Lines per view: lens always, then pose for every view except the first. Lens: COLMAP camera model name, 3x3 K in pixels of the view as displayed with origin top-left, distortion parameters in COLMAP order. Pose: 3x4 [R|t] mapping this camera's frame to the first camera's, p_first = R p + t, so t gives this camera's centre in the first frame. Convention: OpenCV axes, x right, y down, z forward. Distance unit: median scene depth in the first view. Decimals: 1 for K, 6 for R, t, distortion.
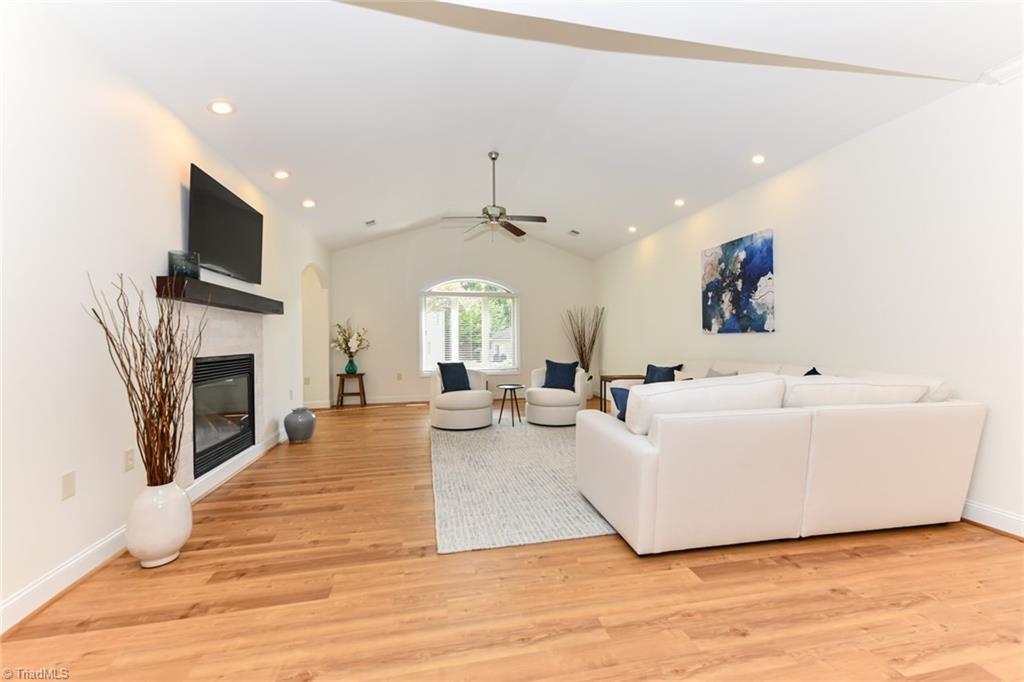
lens RADIAL K [[411.8, 0, 512.6], [0, 411.8, 338.6], [0, 0, 1]] dist [0.015998, -0.002229]
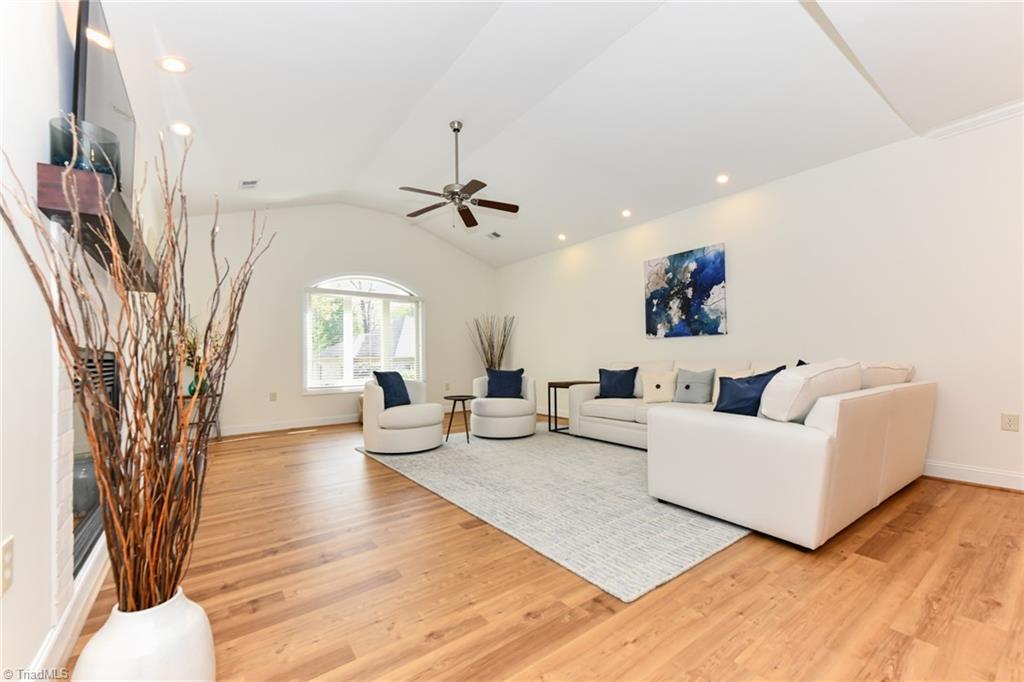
lens RADIAL K [[411.8, 0, 514.2], [0, 411.8, 350.4], [0, 0, 1]] dist [0.015998, -0.002229]
pose [[0.907154, 0.005137, 0.420767, -0.338619], [0.003823, 0.999784, -0.020447, 0.044403], [-0.420781, 0.020157, 0.906938, 0.207581]]
